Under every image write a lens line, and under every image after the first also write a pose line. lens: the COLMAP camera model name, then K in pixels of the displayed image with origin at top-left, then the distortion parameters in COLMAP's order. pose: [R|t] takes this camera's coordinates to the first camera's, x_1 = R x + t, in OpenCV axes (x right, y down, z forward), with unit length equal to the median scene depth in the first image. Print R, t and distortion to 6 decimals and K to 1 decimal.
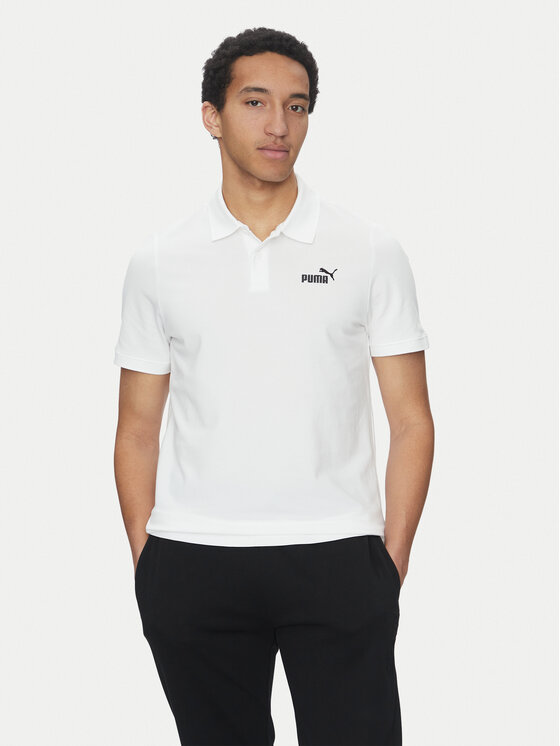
lens RADIAL K [[1464.4, 0, 280.0], [0, 1464.4, 373.0], [0, 0, 1]] dist [0.323849, -0.098712]
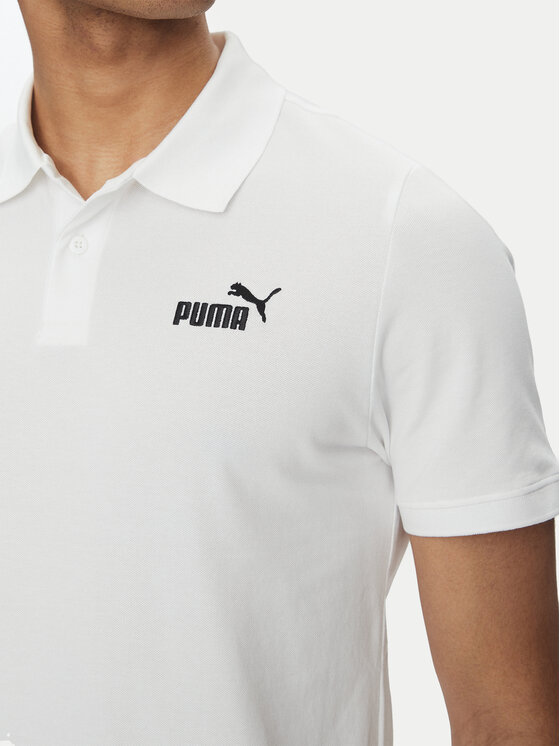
lens RADIAL K [[1297.6, 0, 280.0], [0, 1297.6, 373.0], [0, 0, 1]] dist [0.025470, 0.019627]
pose [[0.937344, 0.057465, -0.343635, 0.135227], [-0.026976, 0.995314, 0.092859, -0.073371], [0.347361, -0.077771, 0.934501, 0.656339]]
